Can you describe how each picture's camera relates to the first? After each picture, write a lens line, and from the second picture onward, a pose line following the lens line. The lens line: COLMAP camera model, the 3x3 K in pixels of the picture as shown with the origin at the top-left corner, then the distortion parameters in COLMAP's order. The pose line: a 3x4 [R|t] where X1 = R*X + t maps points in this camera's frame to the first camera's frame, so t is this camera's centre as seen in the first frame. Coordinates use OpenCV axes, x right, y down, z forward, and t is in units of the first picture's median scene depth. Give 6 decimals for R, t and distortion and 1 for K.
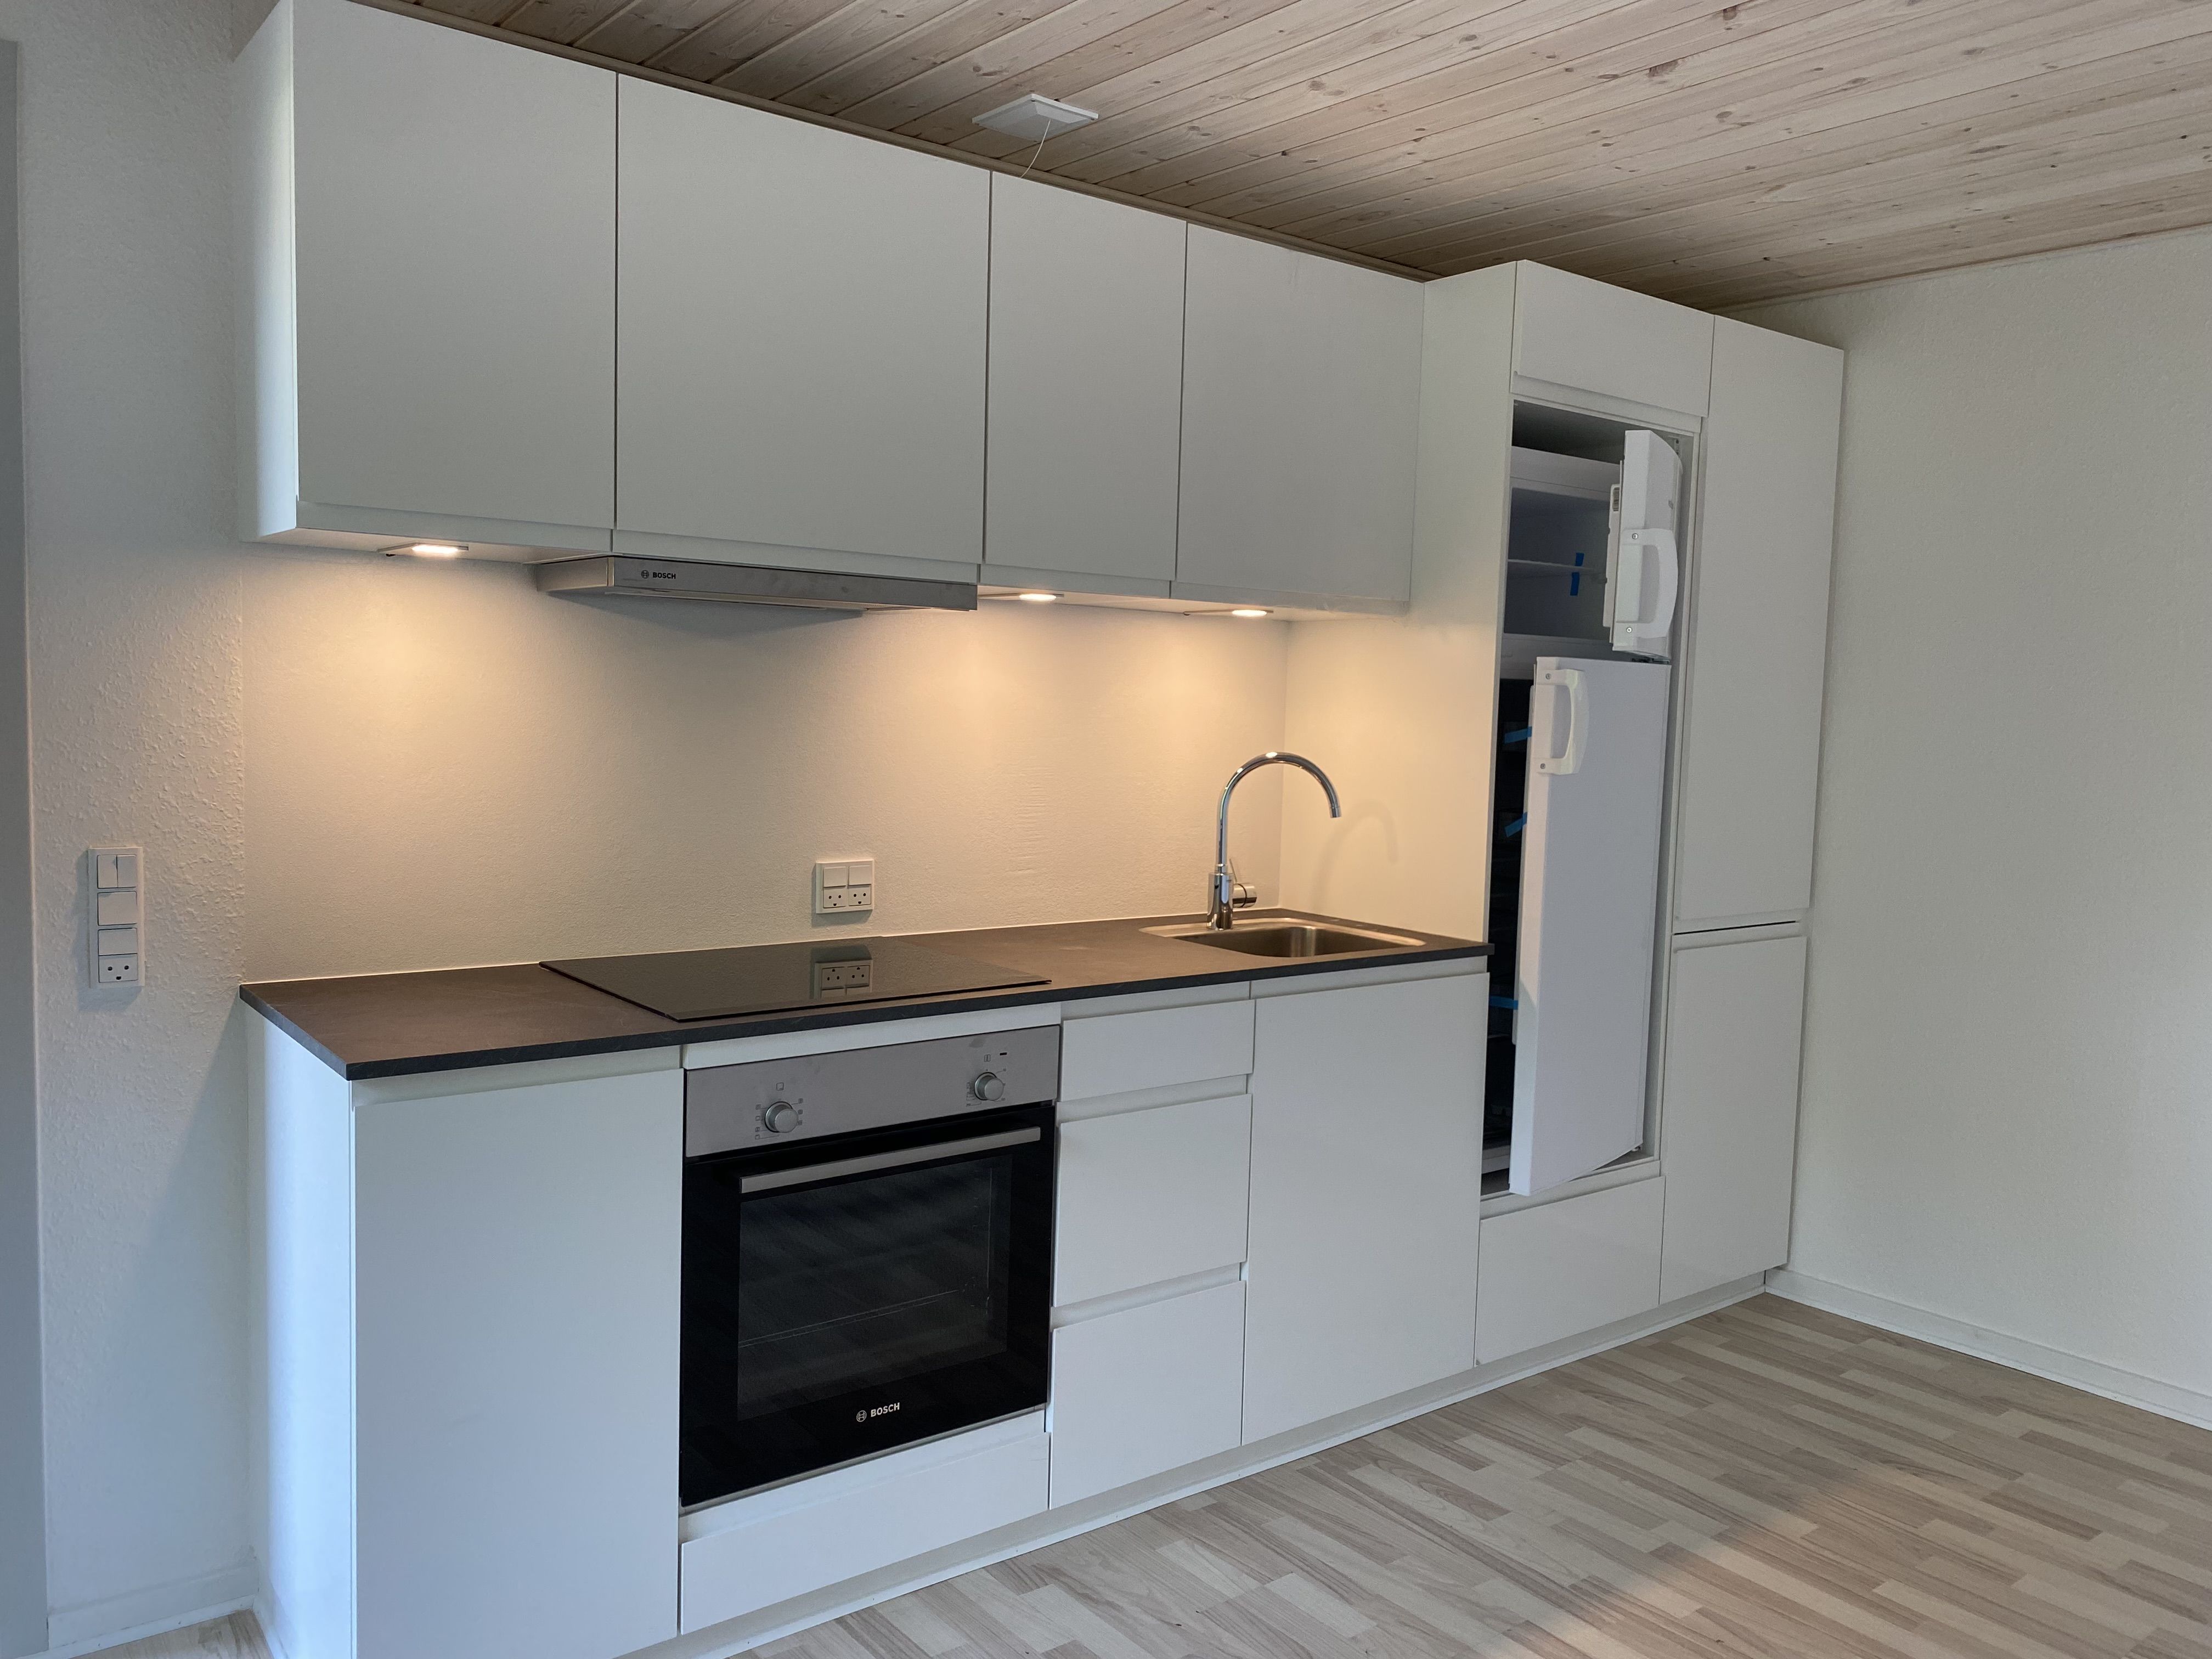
lens RADIAL K [[1719.7, 0, 1145.8], [0, 1719.7, 822.3], [0, 0, 1]] dist [0.010950, 0.007971]
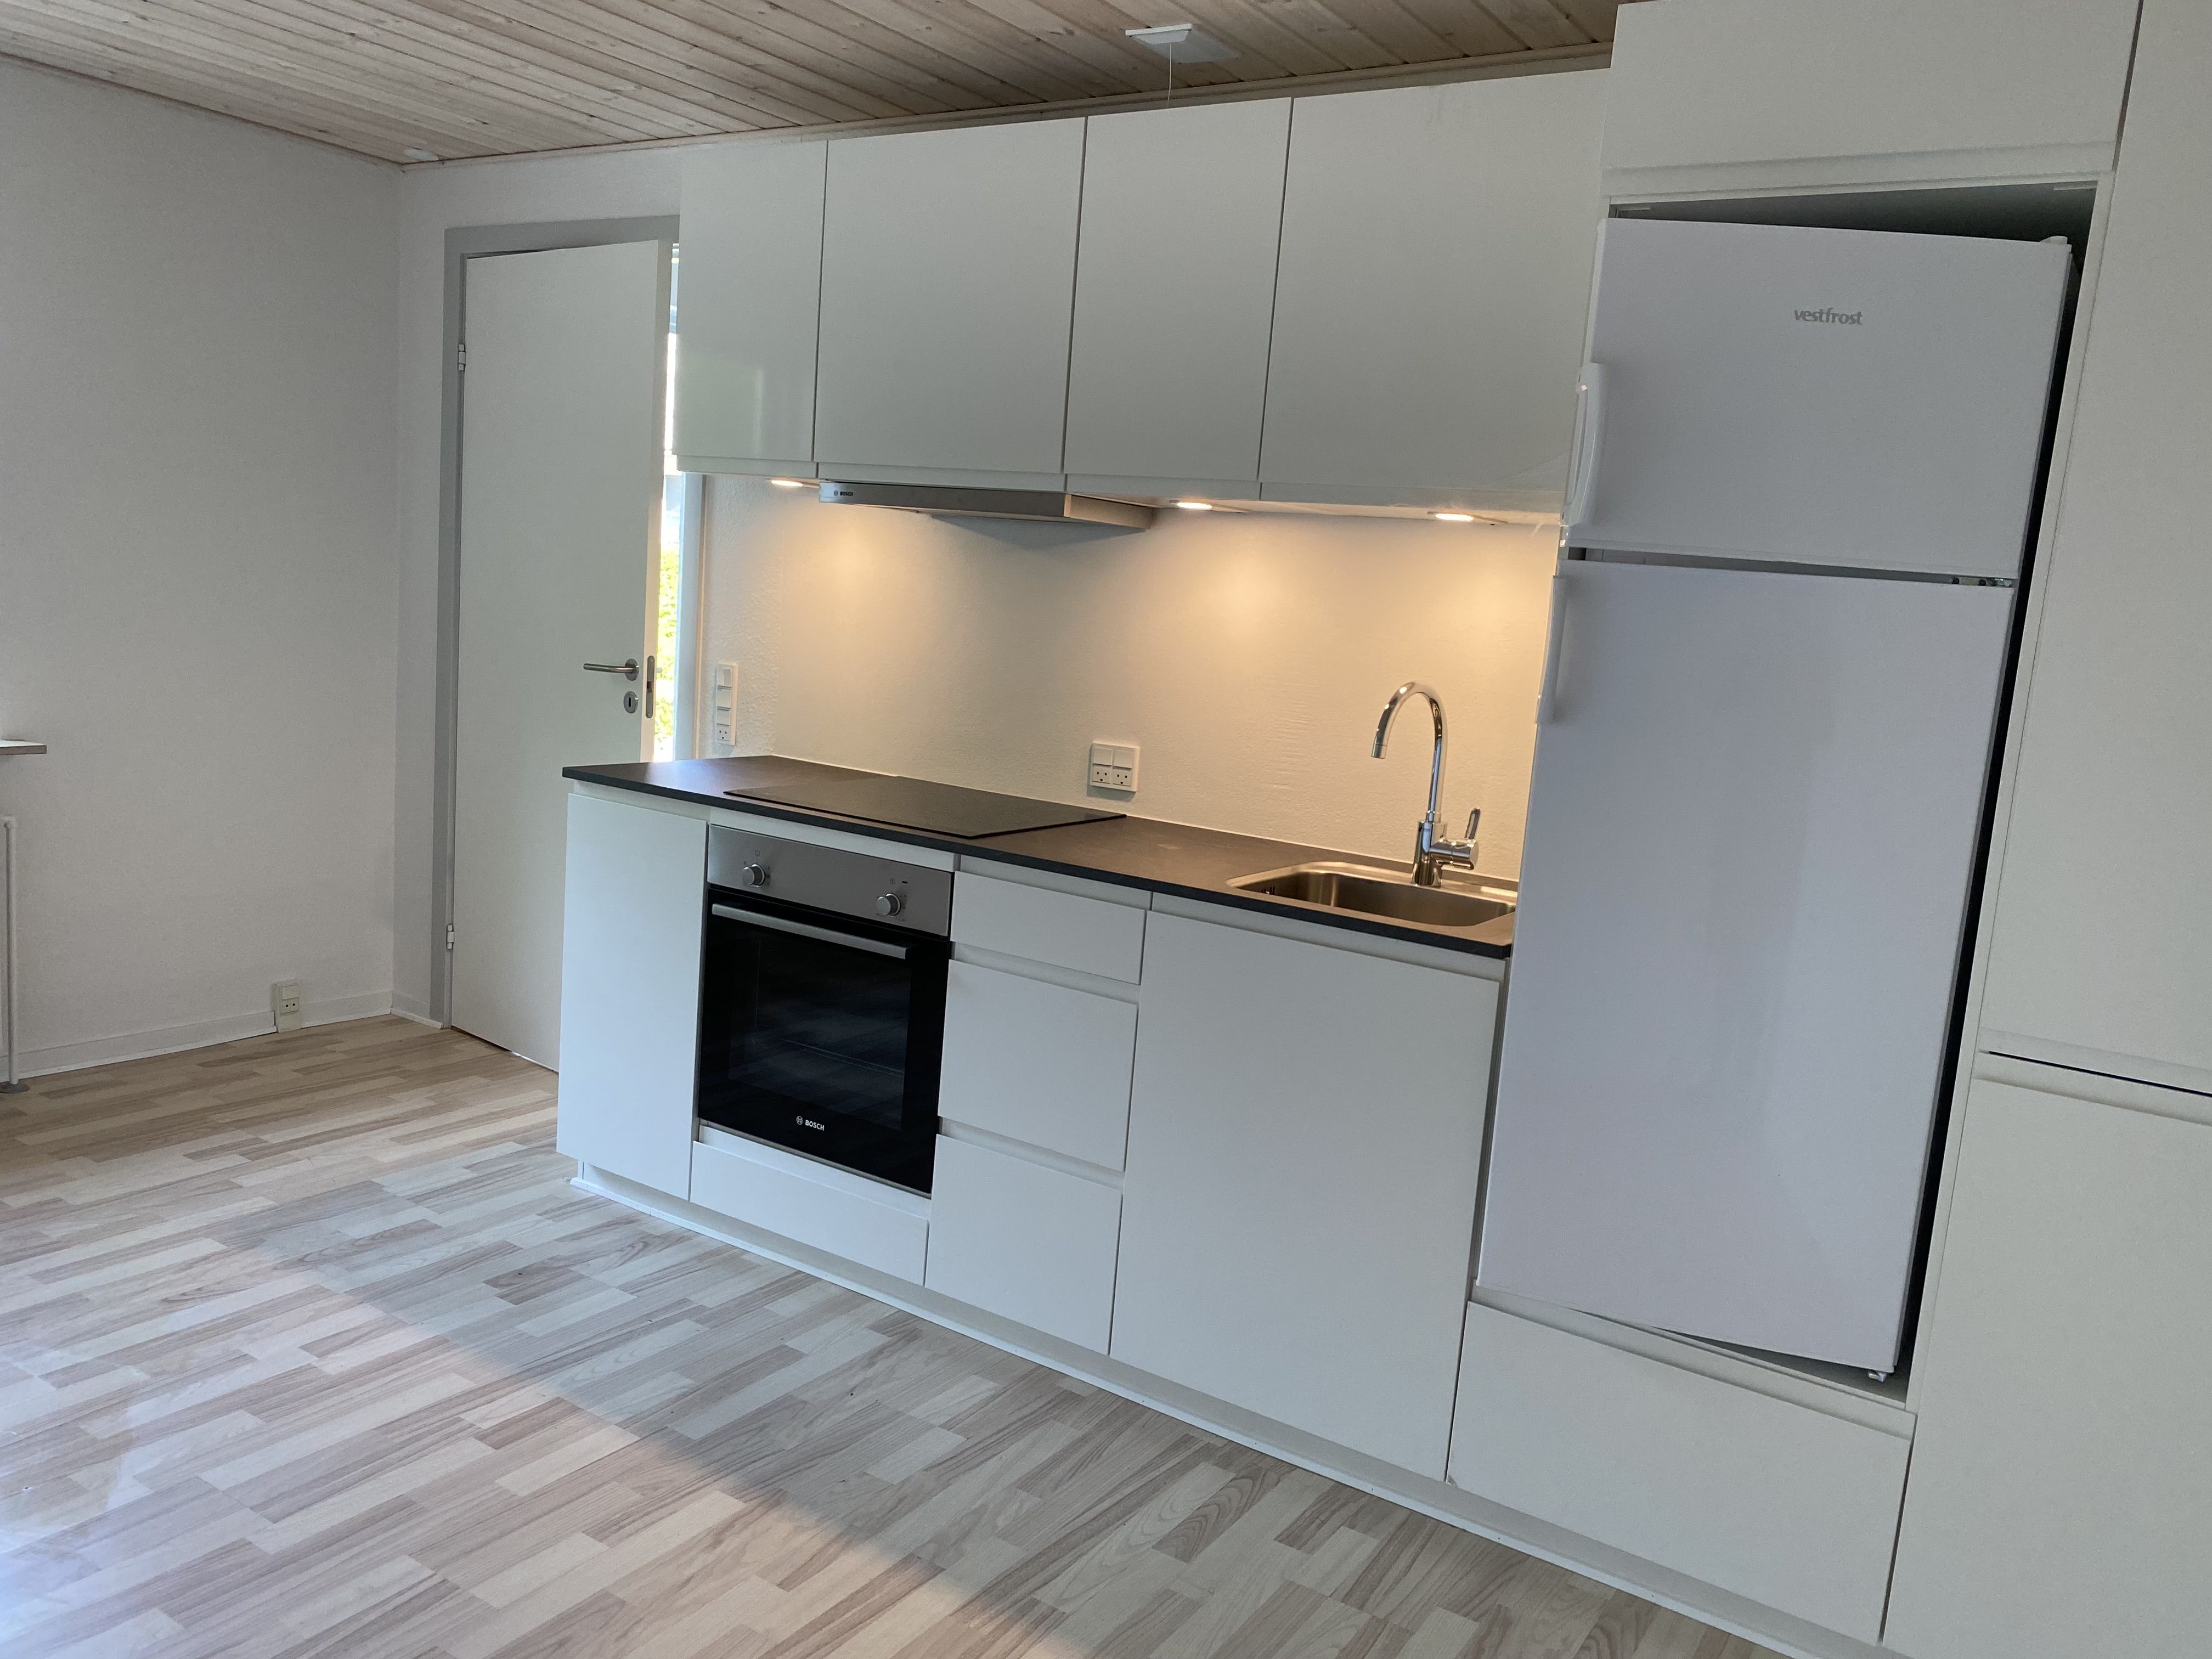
lens RADIAL K [[1667.0, 0, 1106.0], [0, 1667.0, 829.5], [0, 0, 1]] dist [0.044289, -0.156612]
pose [[0.316670, 0.128630, -0.939774, 0.924865], [-0.147057, 0.985441, 0.085328, -0.016830], [0.937067, 0.111180, 0.330975, 0.655634]]
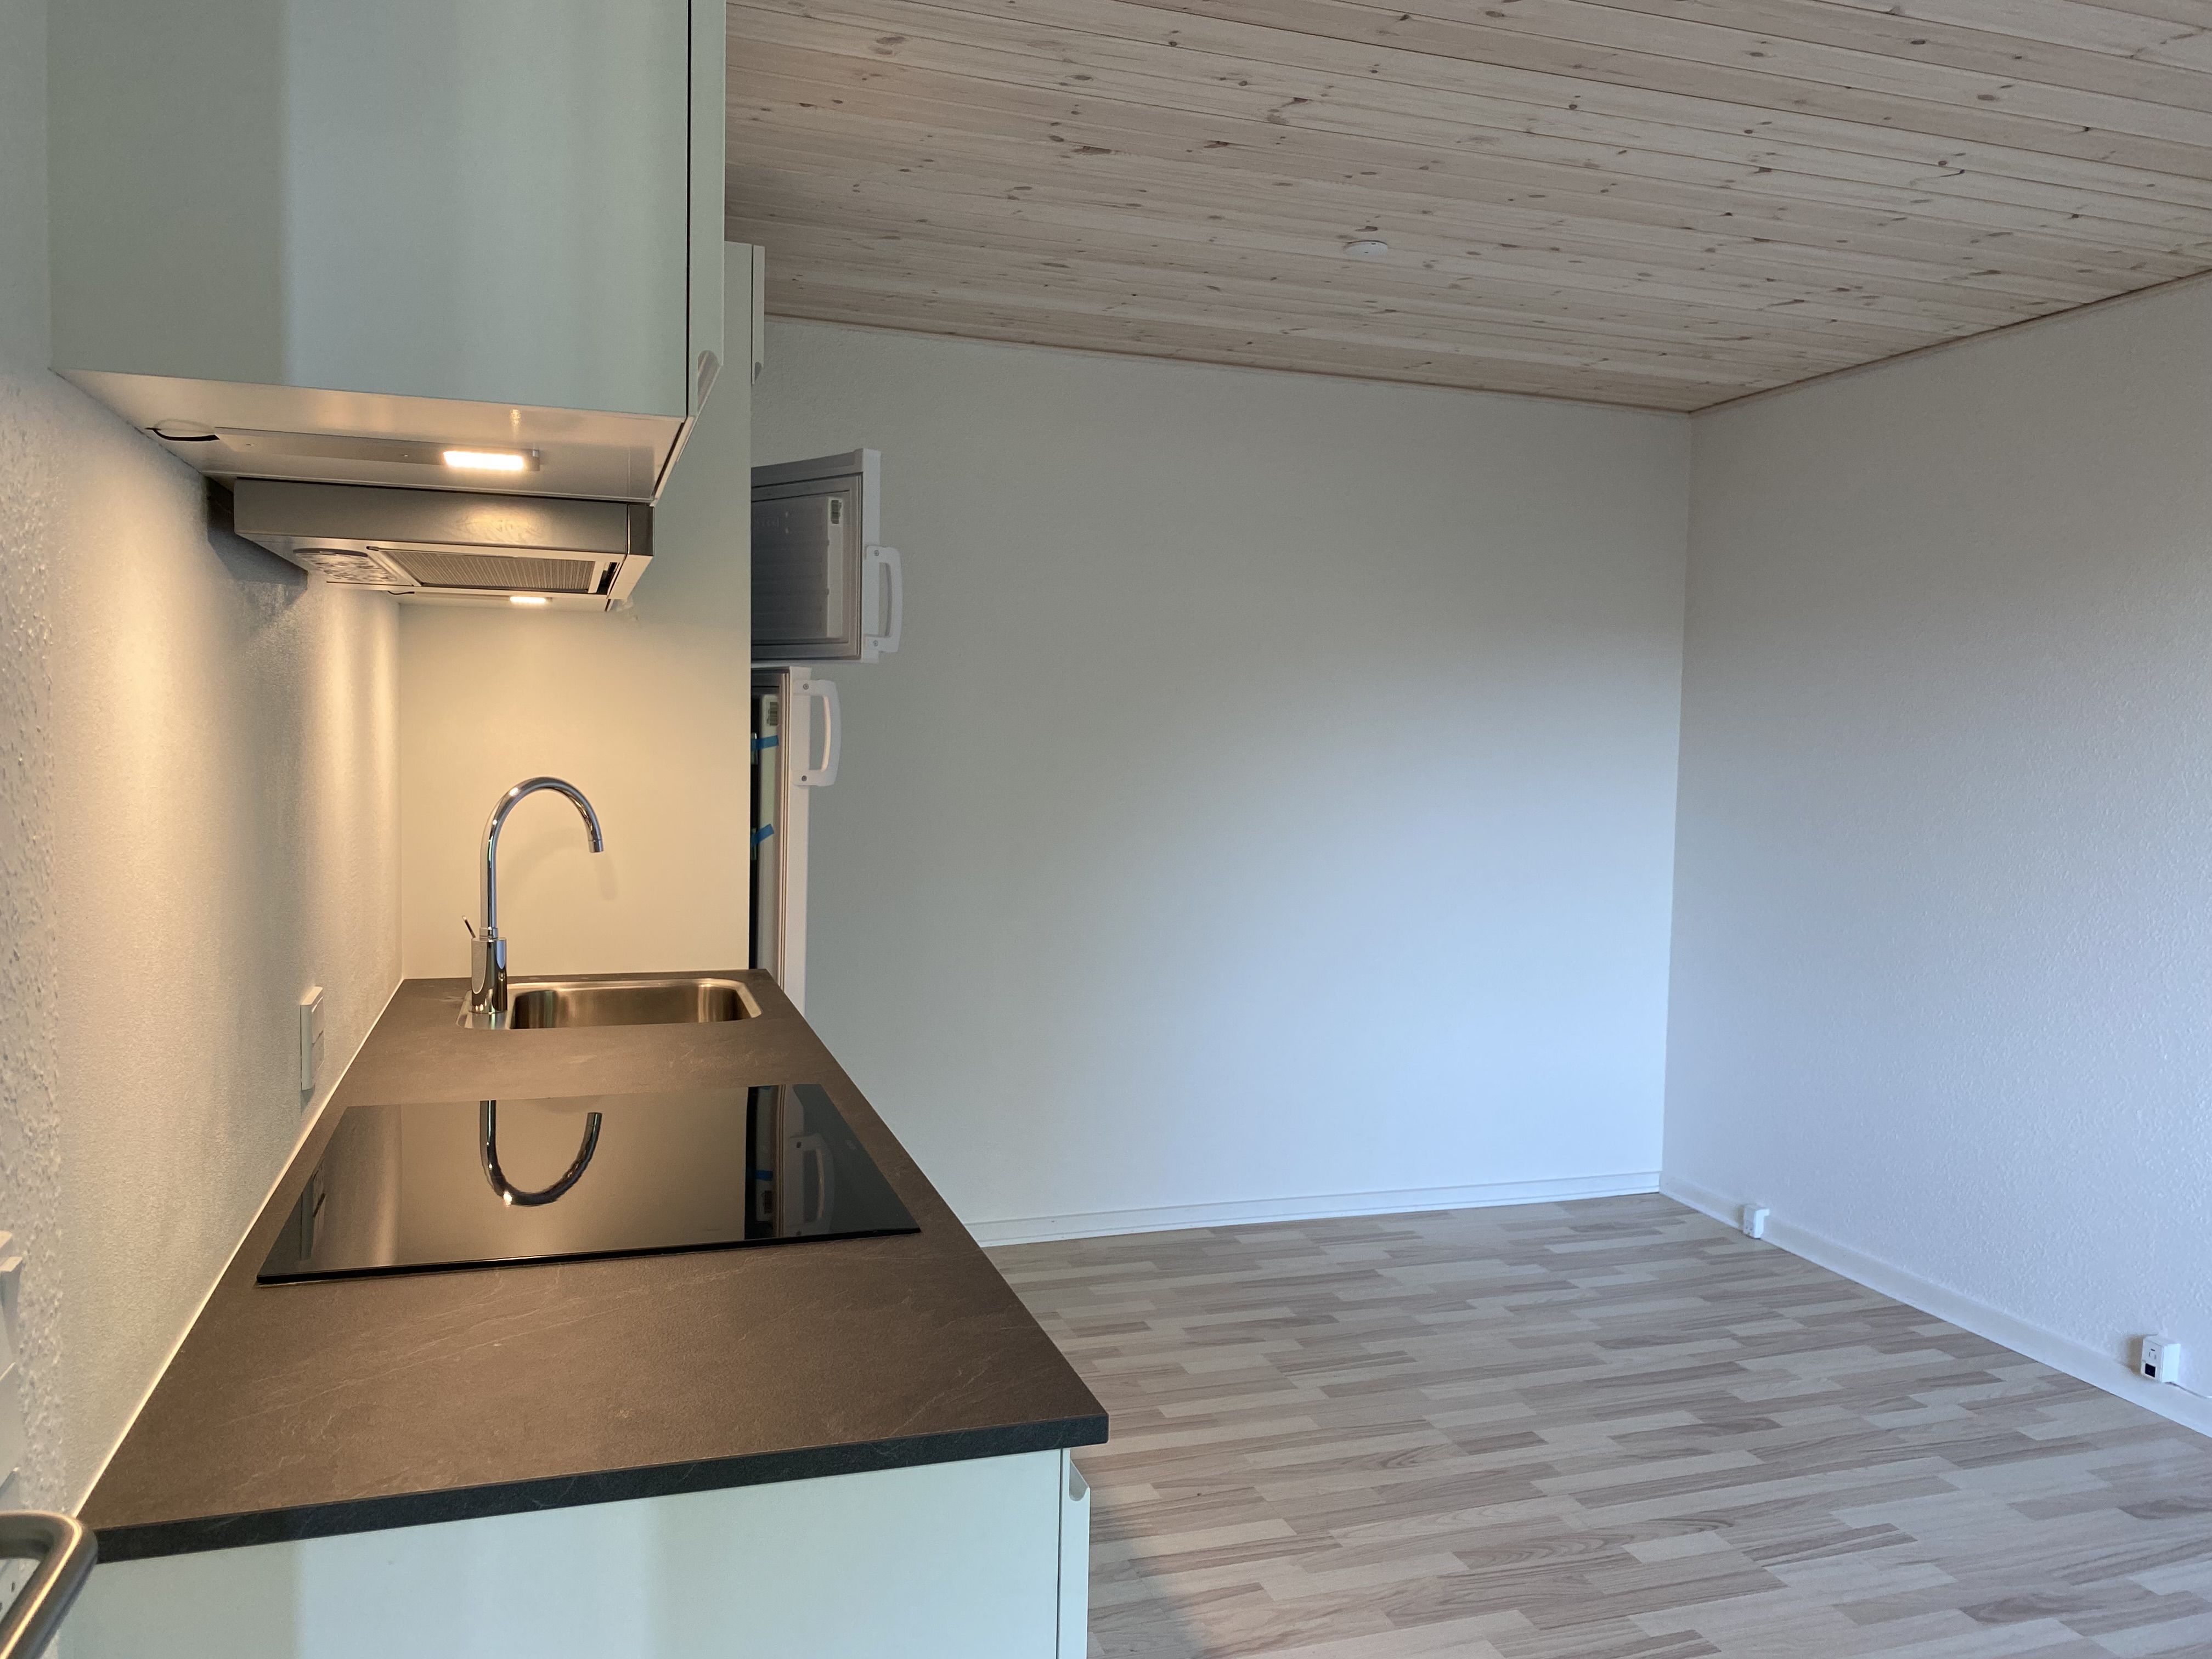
lens RADIAL K [[1681.2, 0, 1106.0], [0, 1681.2, 829.5], [0, 0, 1]] dist [-0.053694, 0.027229]
pose [[0.352083, -0.079931, 0.932549, -0.654867], [0.048046, 0.996577, 0.067279, -0.065387], [-0.934735, 0.021118, 0.354718, 0.555029]]
